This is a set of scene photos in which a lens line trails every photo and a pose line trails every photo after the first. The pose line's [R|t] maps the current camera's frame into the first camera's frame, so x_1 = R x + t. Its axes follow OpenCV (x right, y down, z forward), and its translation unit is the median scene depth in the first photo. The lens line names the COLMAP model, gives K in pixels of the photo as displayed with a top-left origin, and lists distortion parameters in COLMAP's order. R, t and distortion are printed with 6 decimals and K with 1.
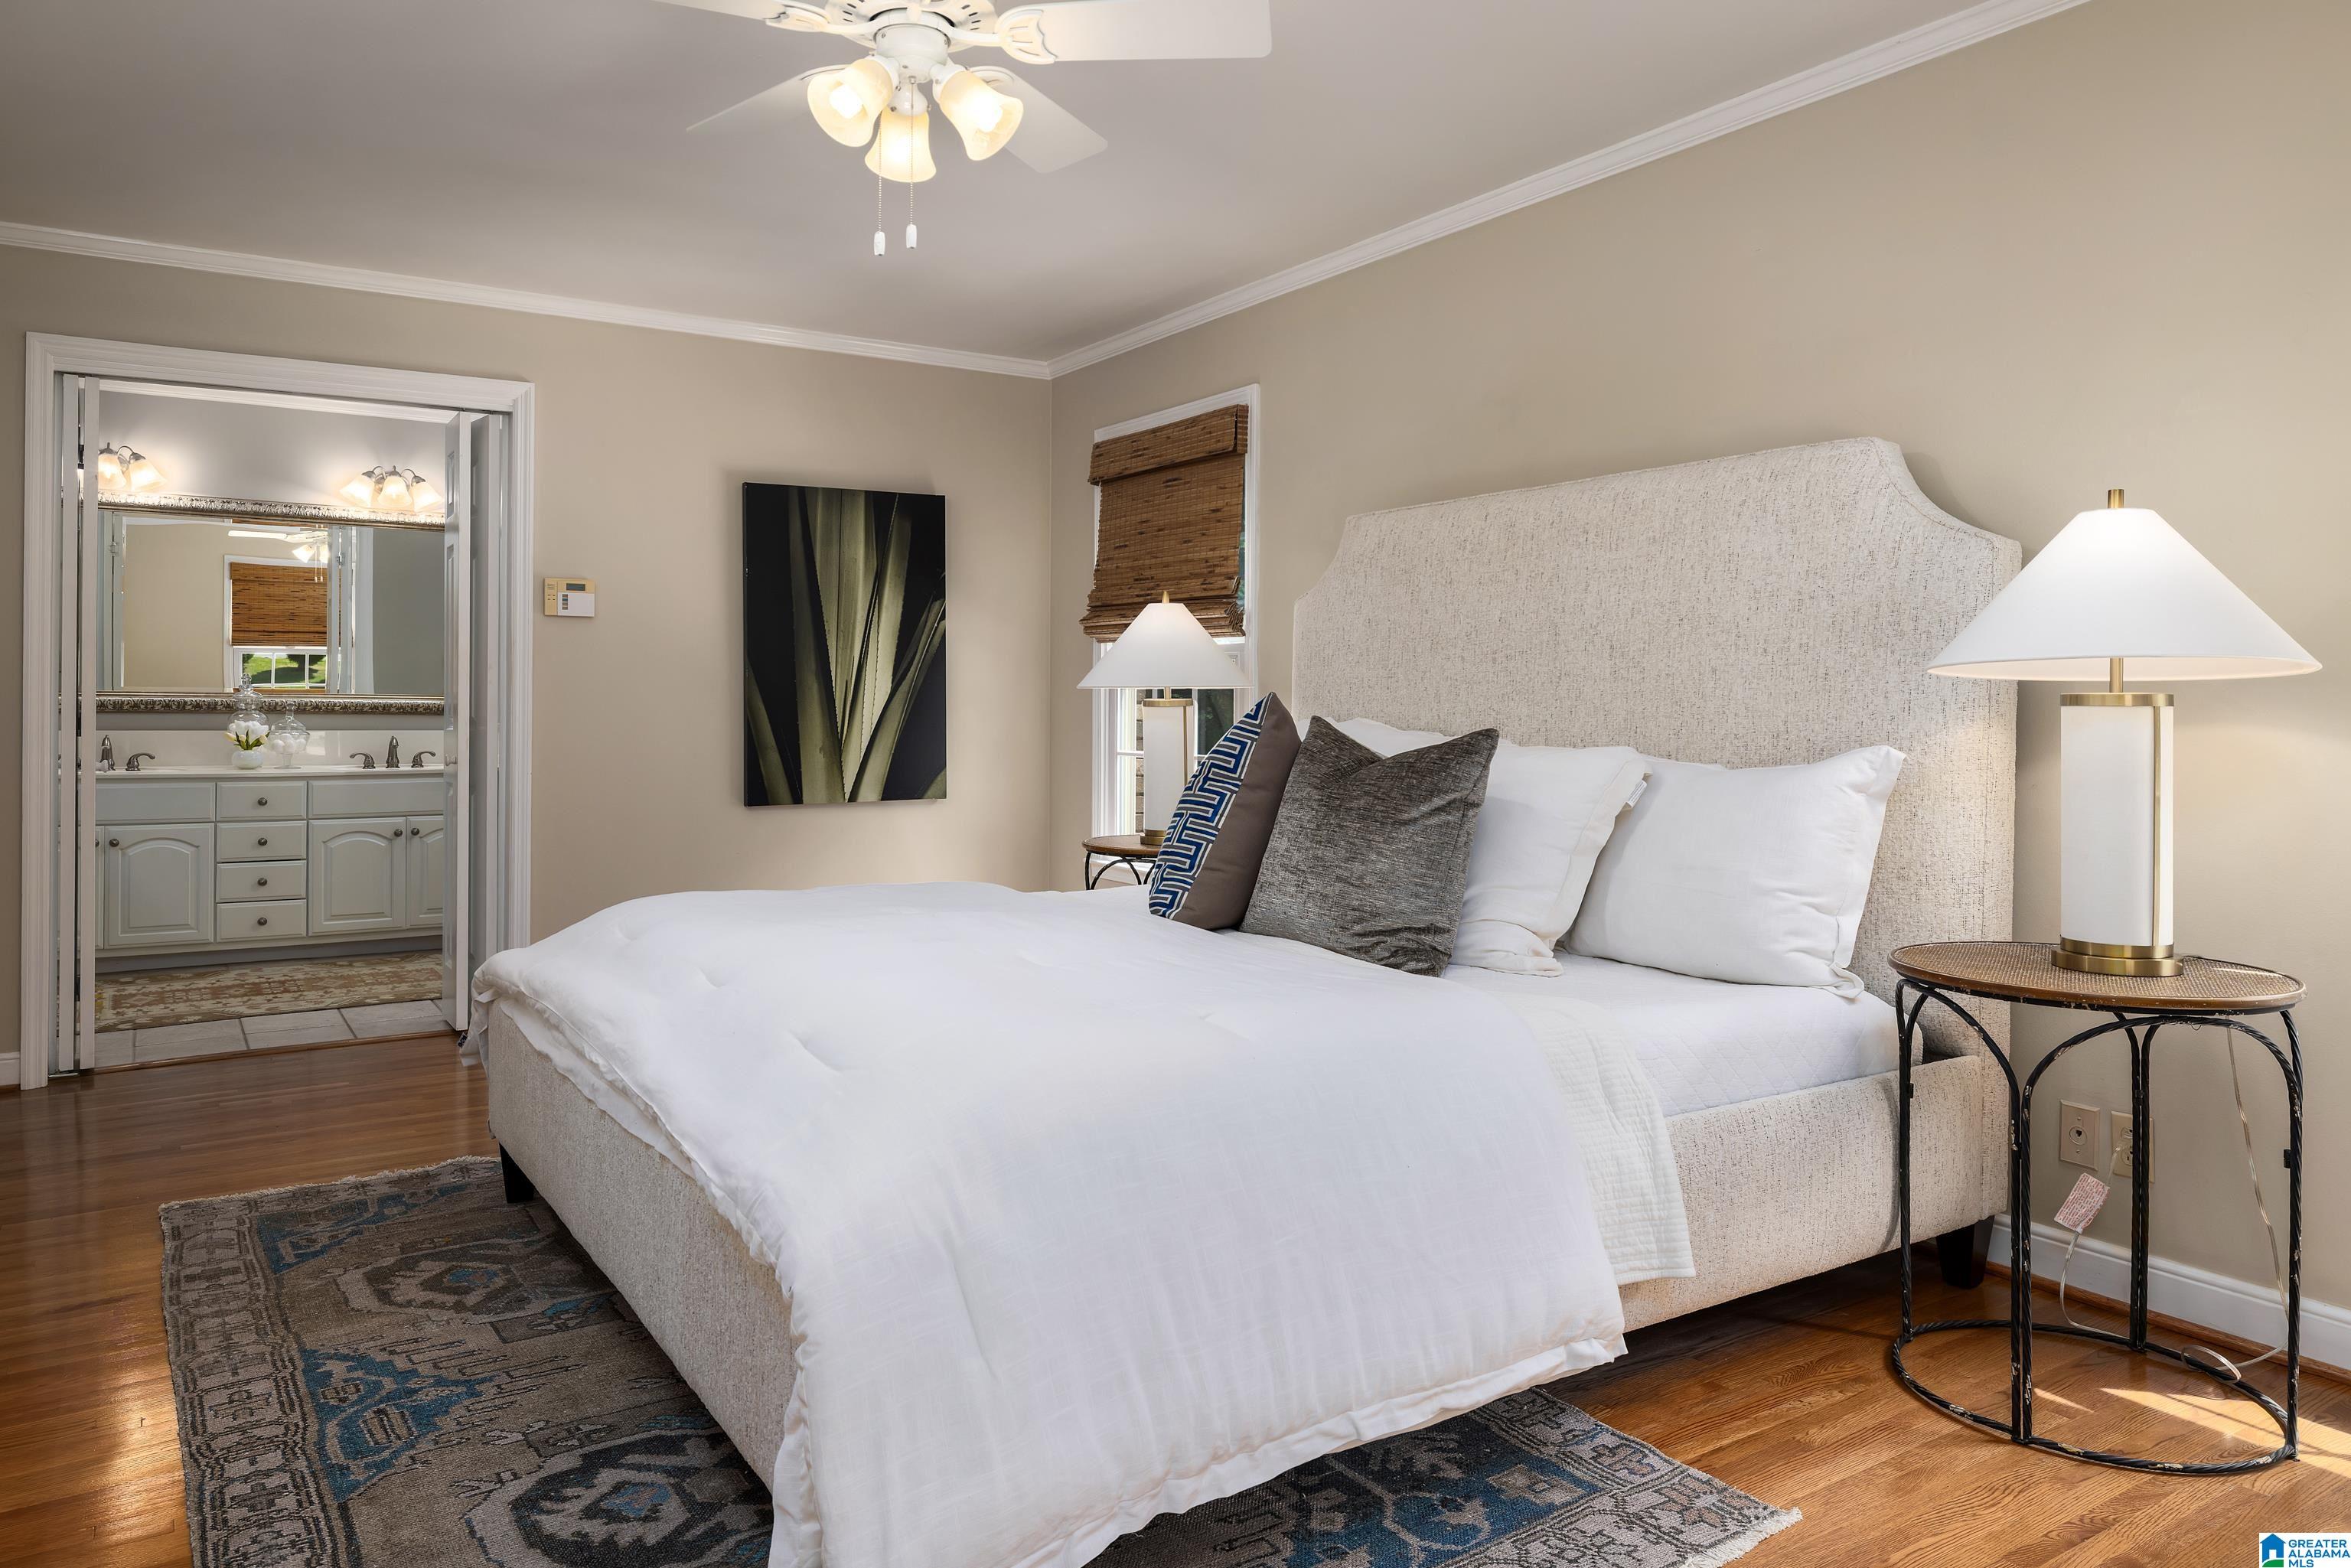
lens RADIAL K [[1584.7, 0, 1176.2], [0, 1584.7, 714.2], [0, 0, 1]] dist [-0.002611, -0.003161]
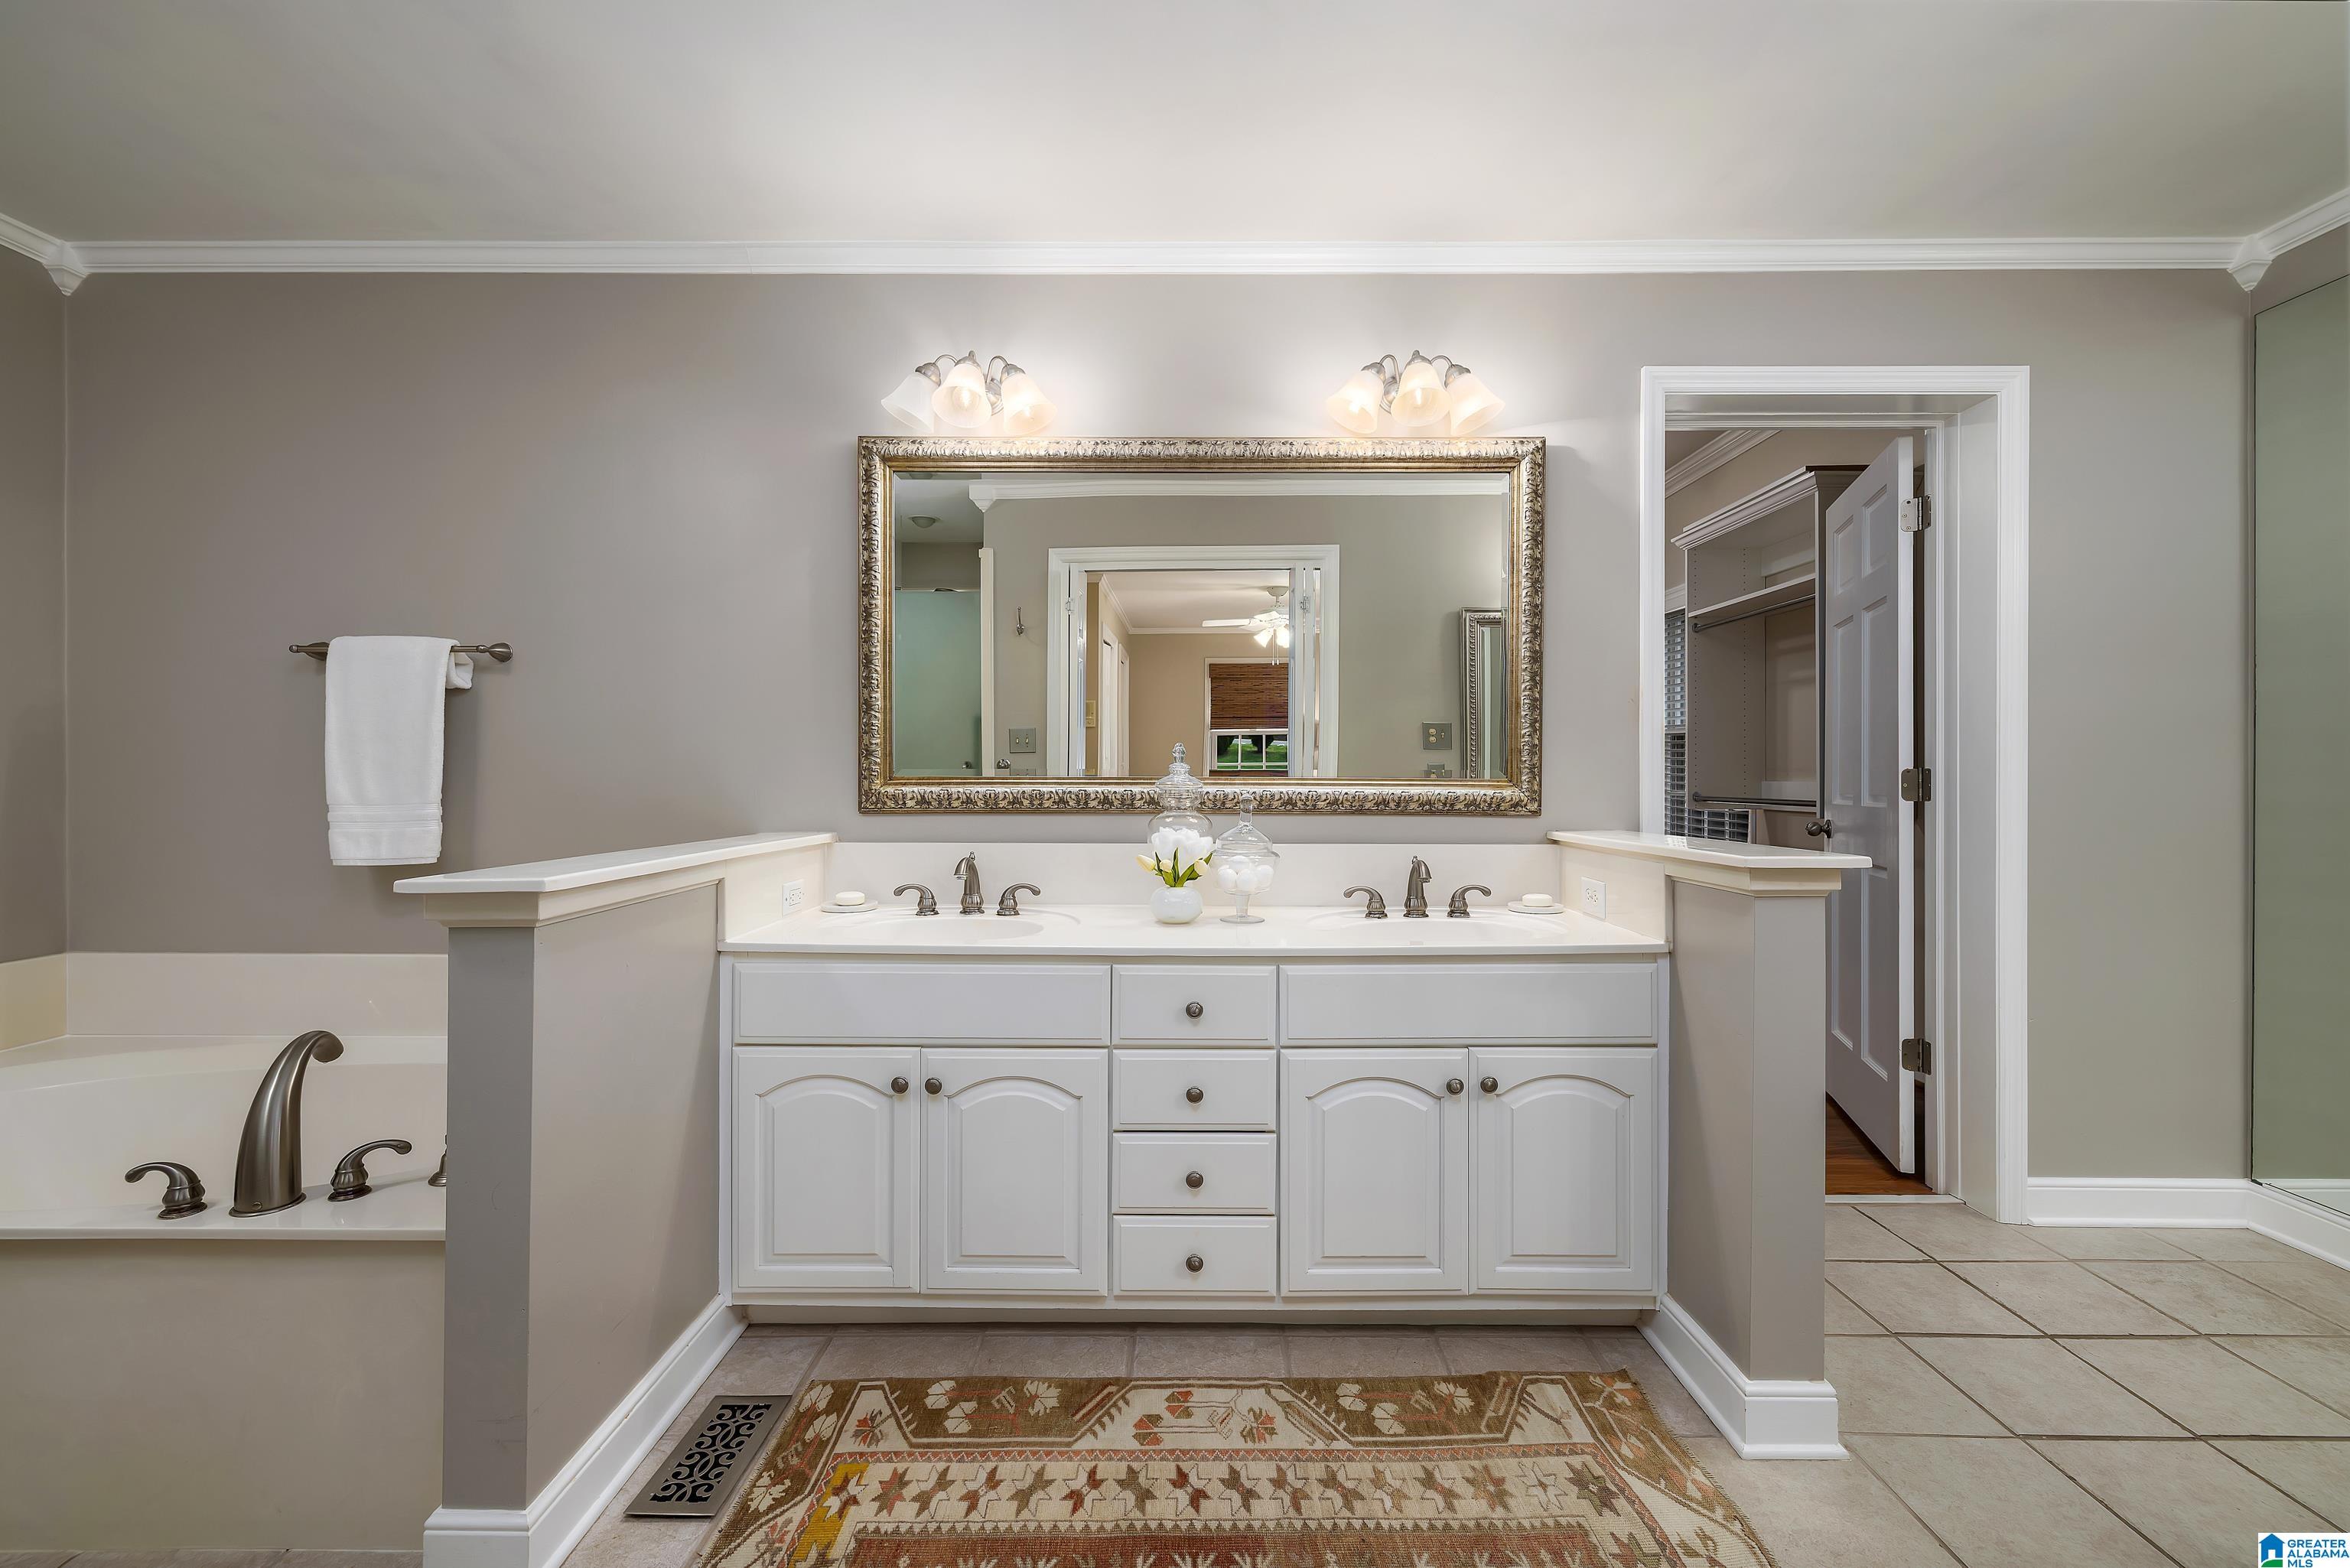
lens RADIAL K [[1009.9, 0, 1174.8], [0, 1009.9, 766.4], [0, 0, 1]] dist [0.001471, 0.000218]
pose [[0.832056, -0.007677, -0.554638, -0.391612], [0.002350, 0.999944, -0.010315, -0.013692], [0.554686, 0.007279, 0.832028, 0.704549]]
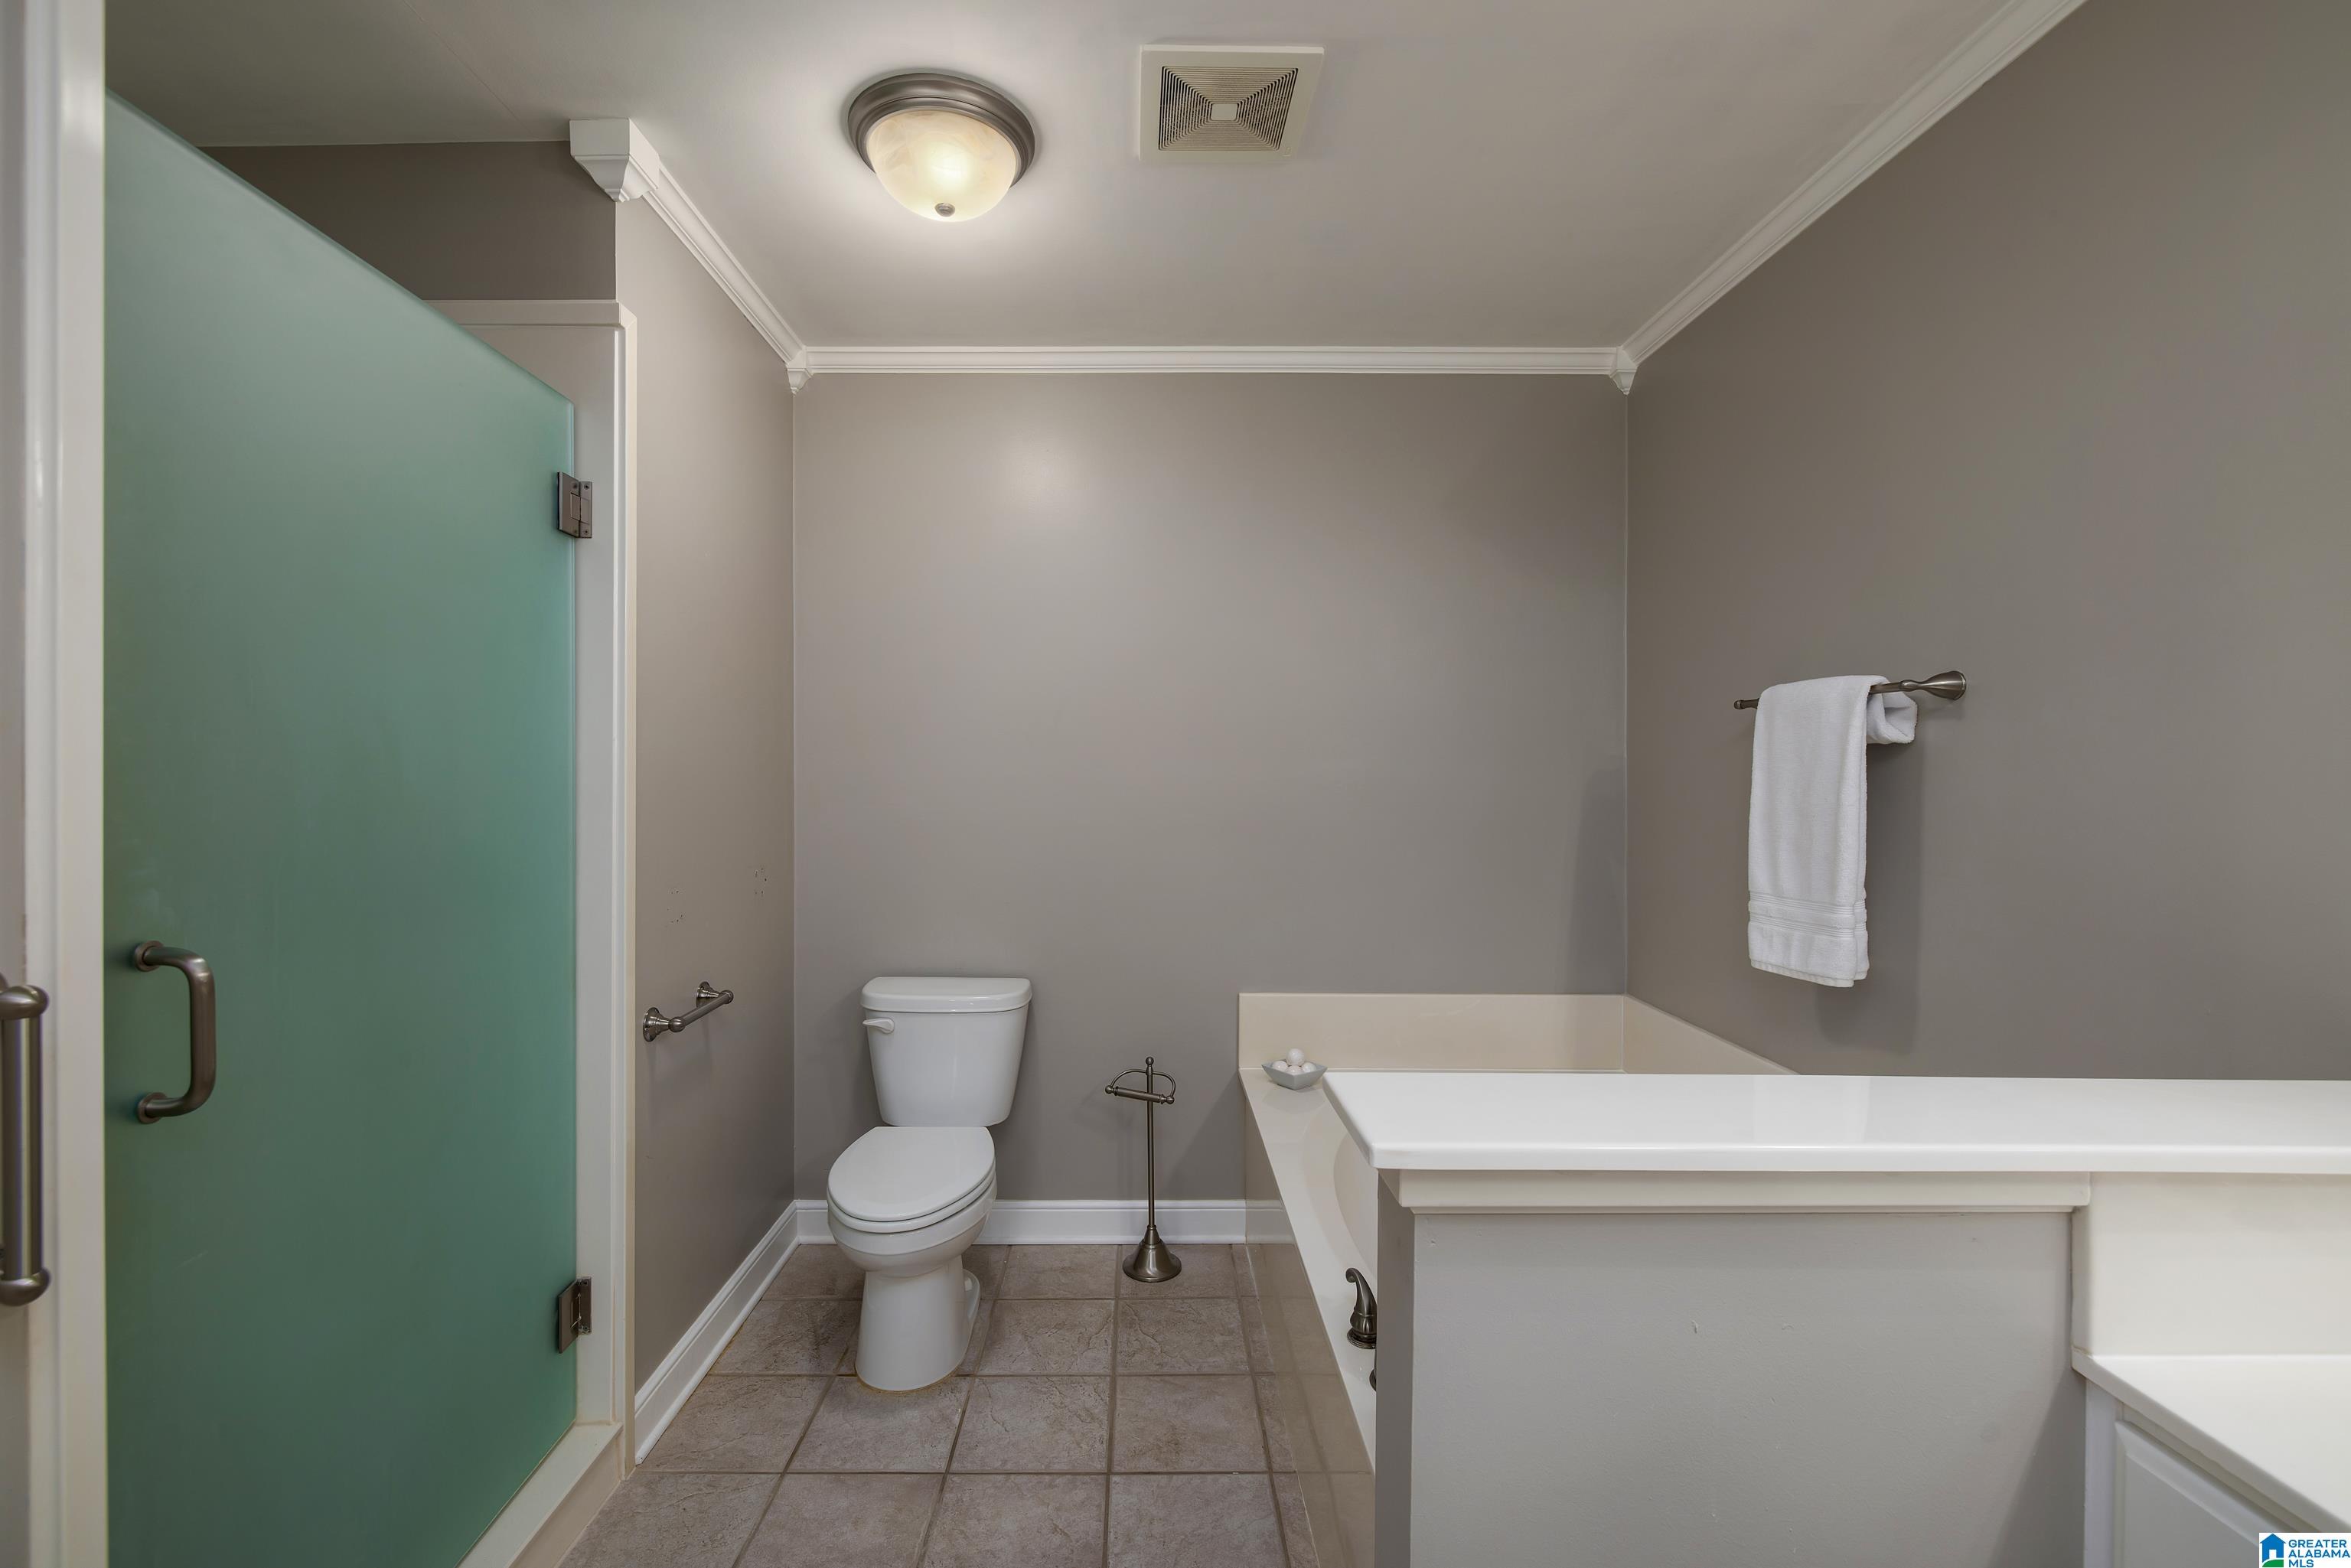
lens RADIAL K [[990.3, 0, 1188.3], [0, 990.3, 784.6], [0, 0, 1]] dist [-0.000172, 0.000053]
pose [[-0.529131, 0.005653, -0.848521, -0.493576], [-0.005563, 0.999933, 0.010131, -0.035868], [0.848522, 0.010081, -0.529065, 0.836159]]
